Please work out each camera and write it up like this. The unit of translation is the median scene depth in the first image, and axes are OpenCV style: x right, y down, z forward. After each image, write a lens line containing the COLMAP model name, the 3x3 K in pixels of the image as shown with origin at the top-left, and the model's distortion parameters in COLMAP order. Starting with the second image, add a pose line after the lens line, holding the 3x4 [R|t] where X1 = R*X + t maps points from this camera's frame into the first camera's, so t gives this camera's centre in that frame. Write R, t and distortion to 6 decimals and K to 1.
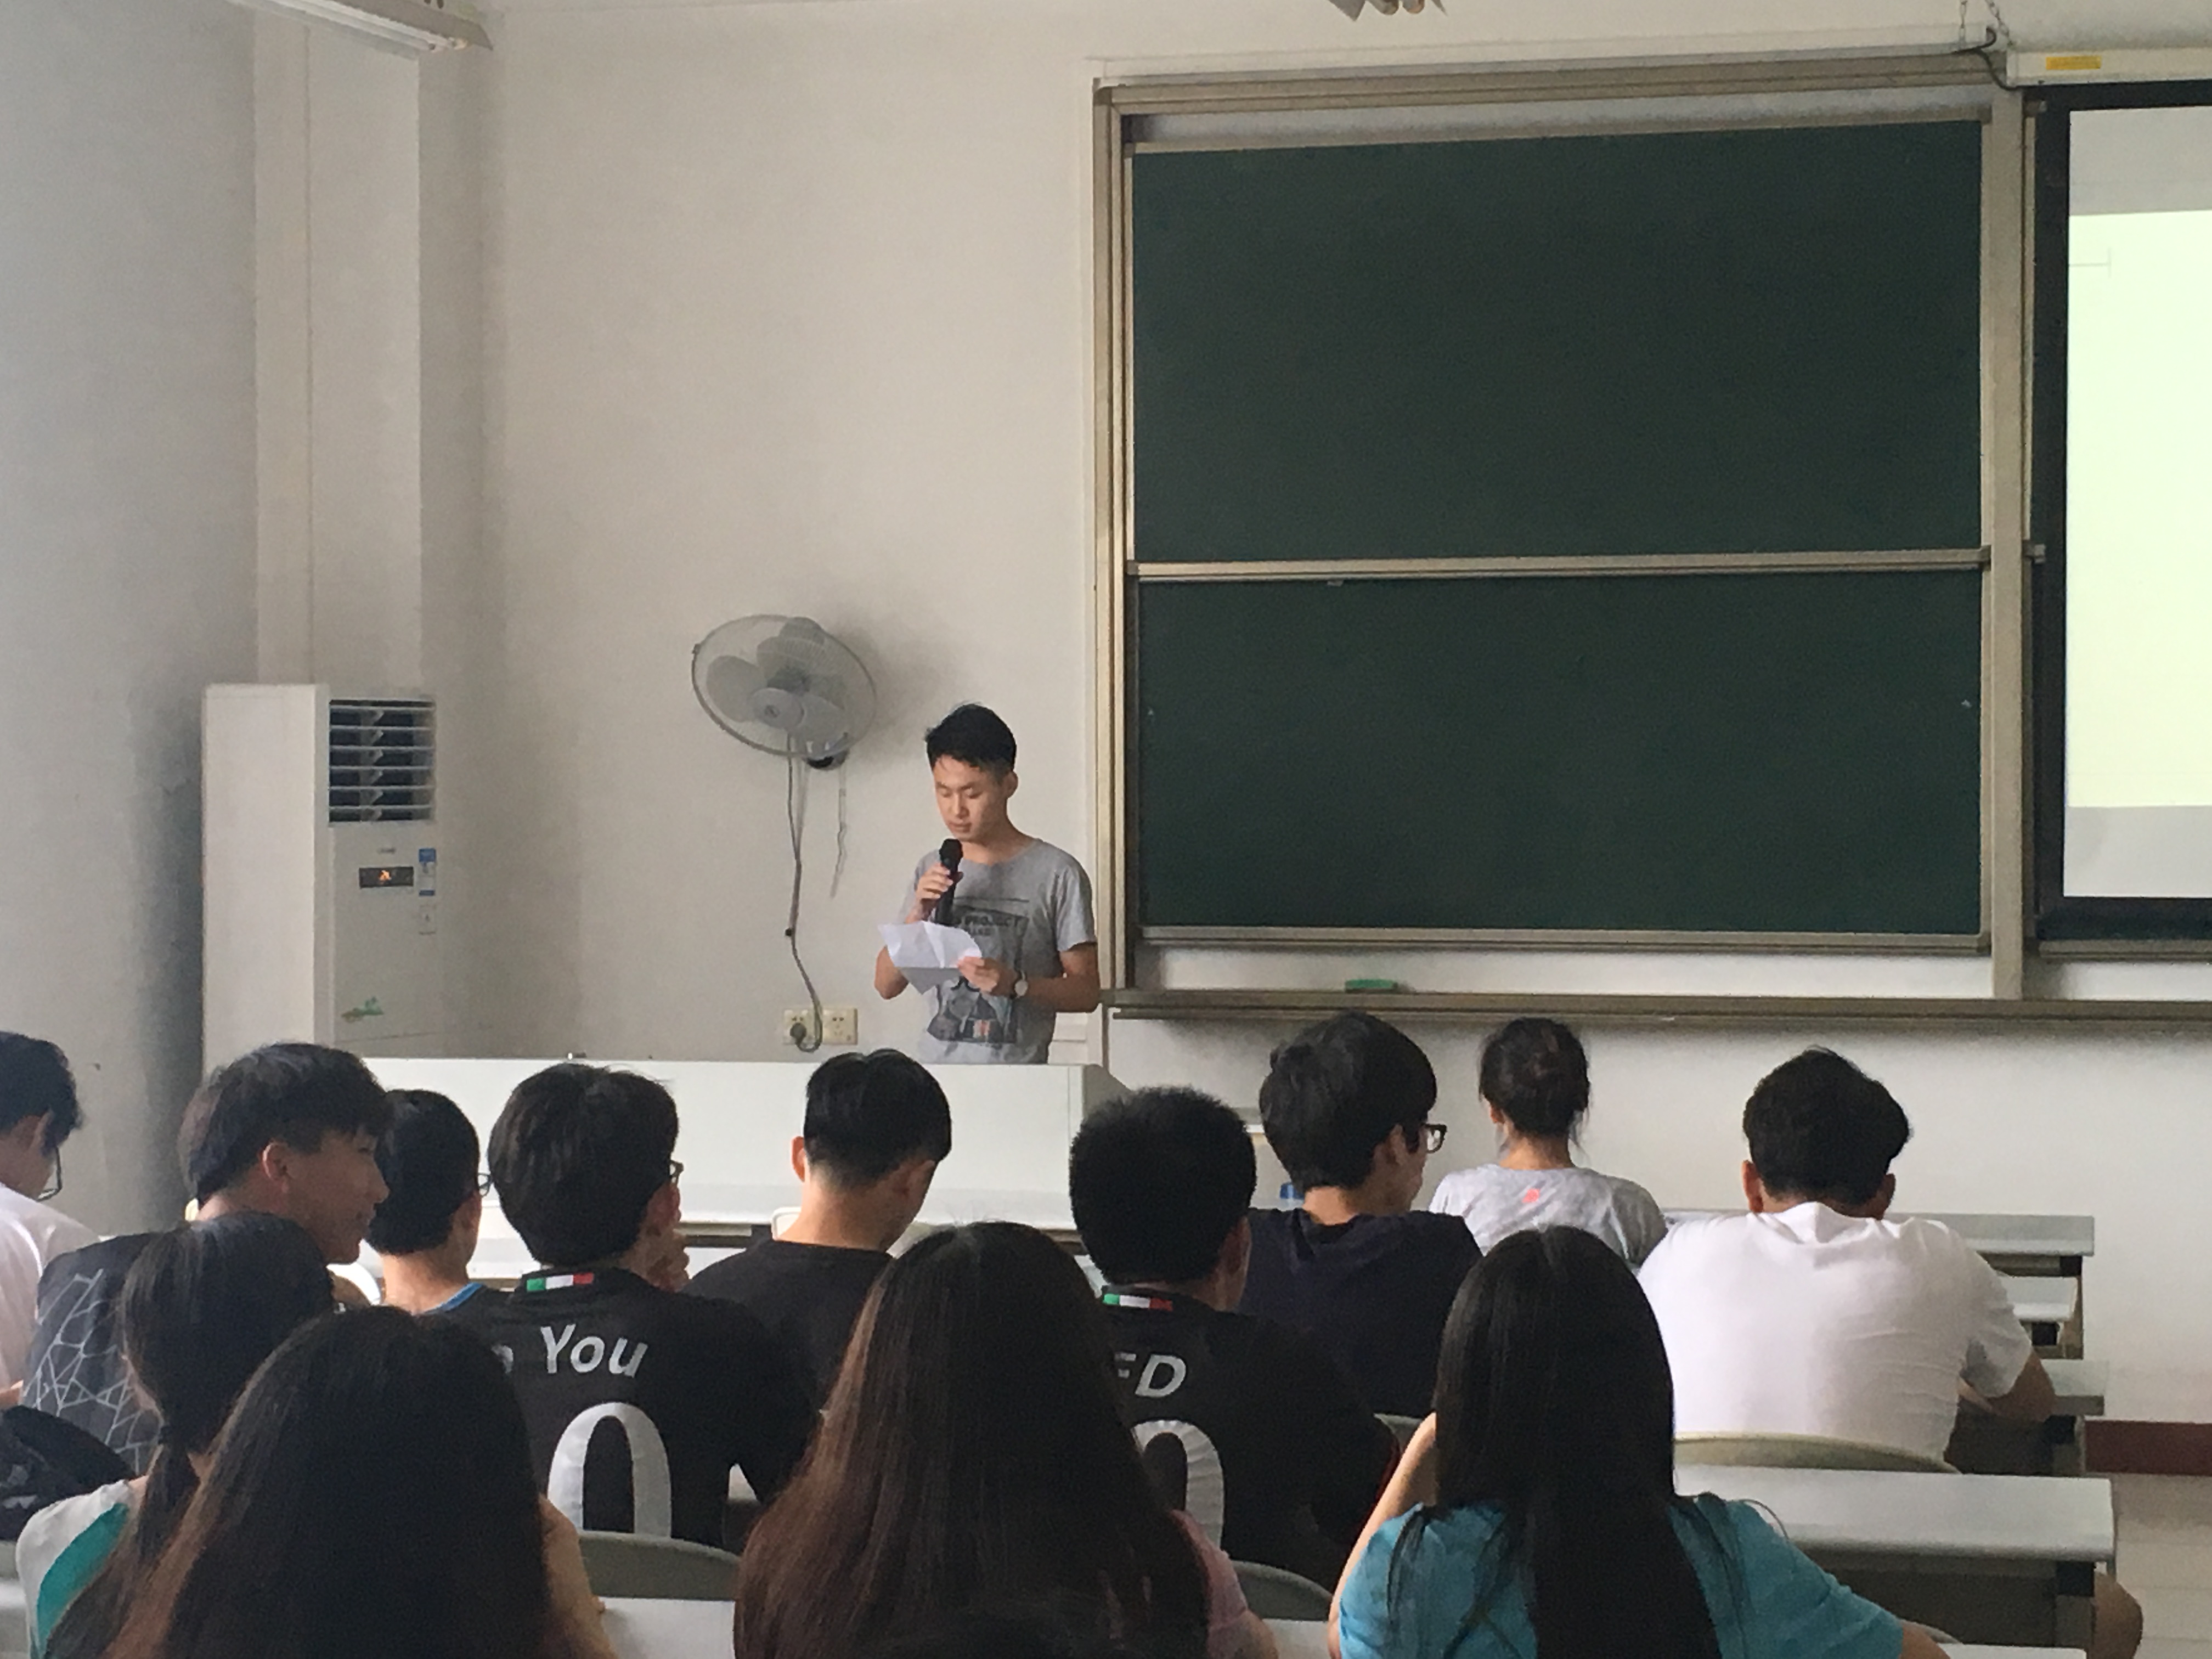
lens RADIAL K [[4185.1, 0, 1153.7], [0, 4185.1, 850.0], [0, 0, 1]] dist [0.044213, 0.000000]
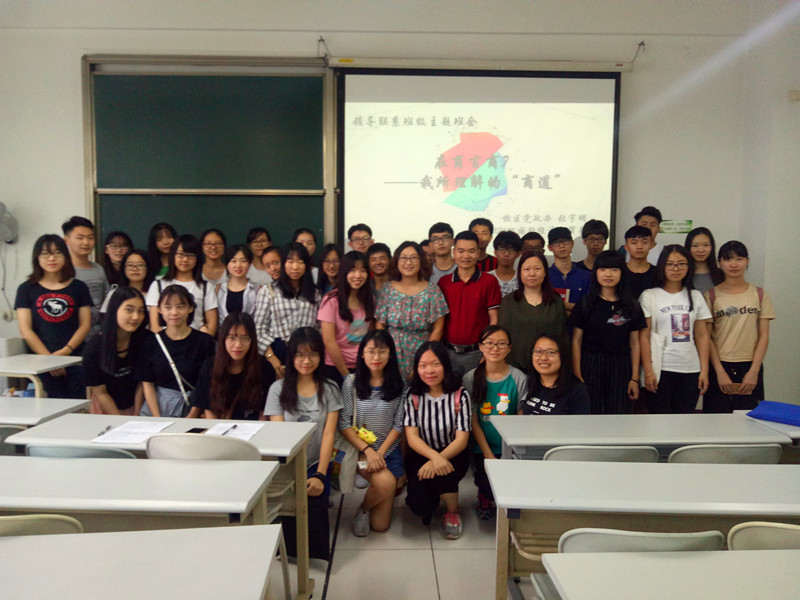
lens RADIAL K [[592.6, 0, 399.9], [0, 592.6, 301.7], [0, 0, 1]] dist [0.021187, -0.006376]
pose [[0.970494, -0.007729, 0.241003, 0.132060], [-0.003070, 0.999009, 0.044400, 0.006902], [-0.241107, -0.043830, 0.969508, 0.445285]]
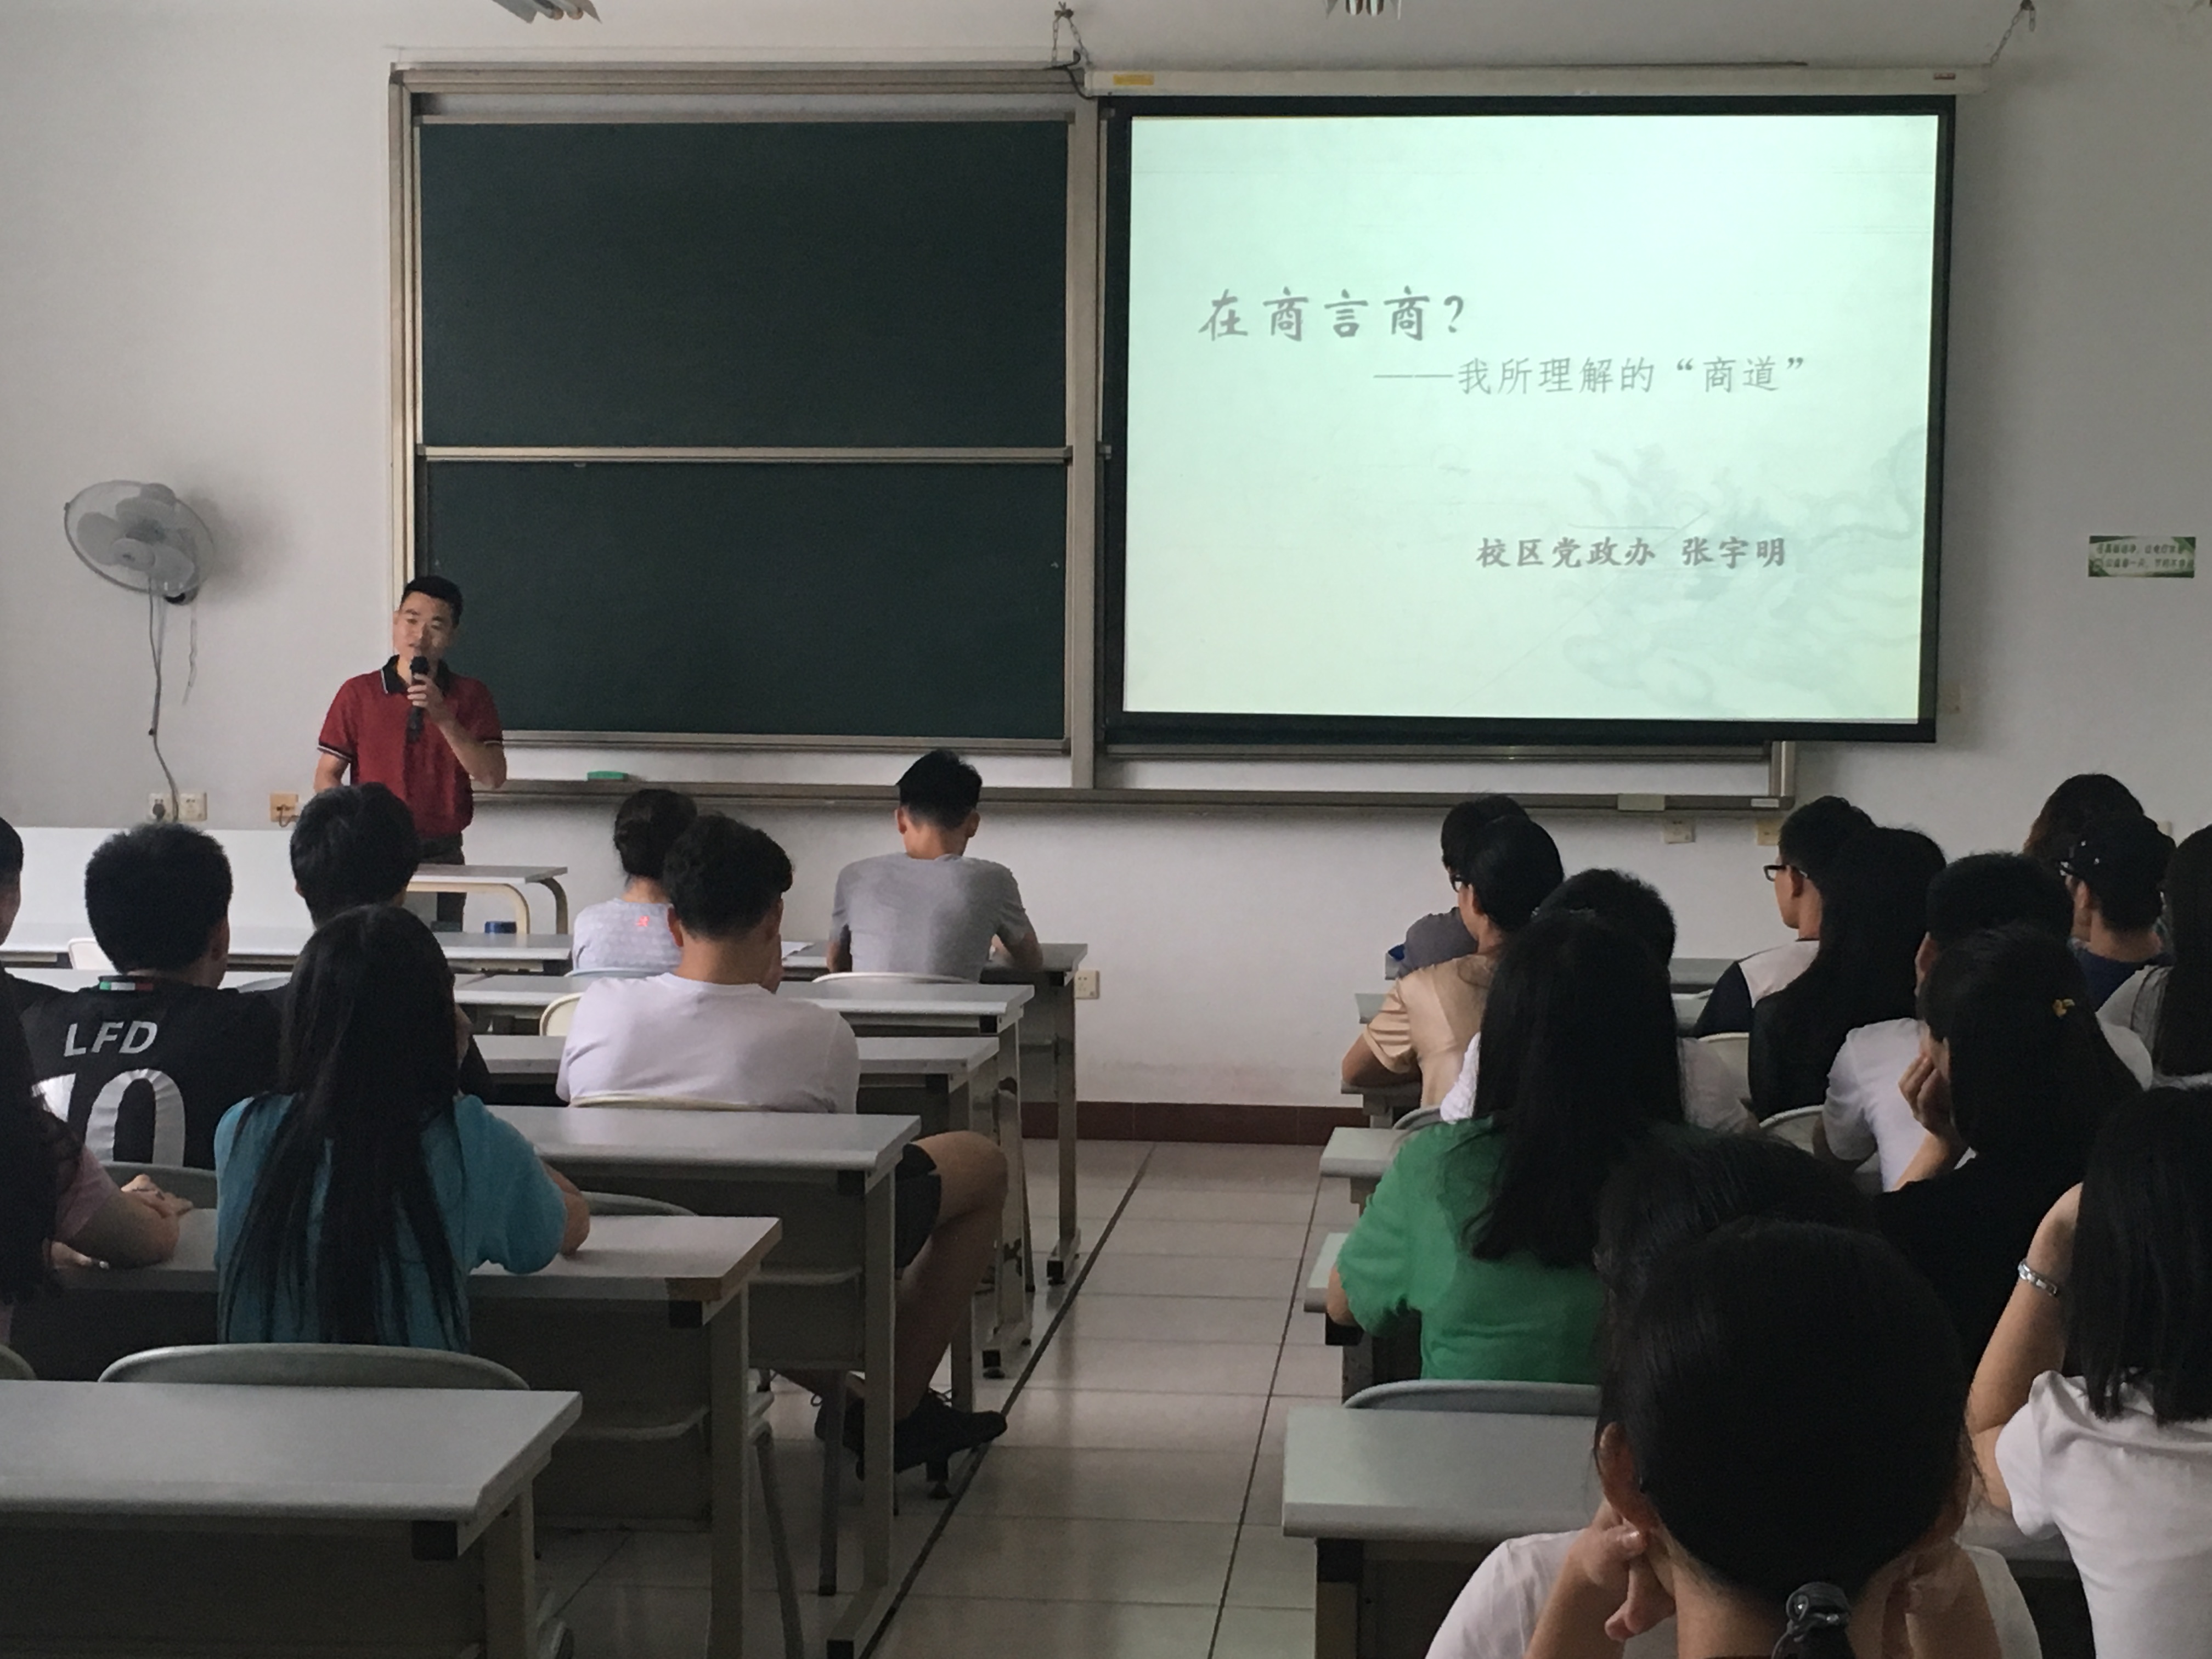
lens RADIAL K [[3314.1, 0, 1107.5], [0, 3314.1, 830.7], [0, 0, 1]] dist [0.036899, 0.000000]
pose [[0.990966, 0.003438, 0.134072, 0.070297], [-0.009152, 0.999075, 0.042027, 0.004685], [-0.133803, -0.042875, 0.990080, -0.042099]]
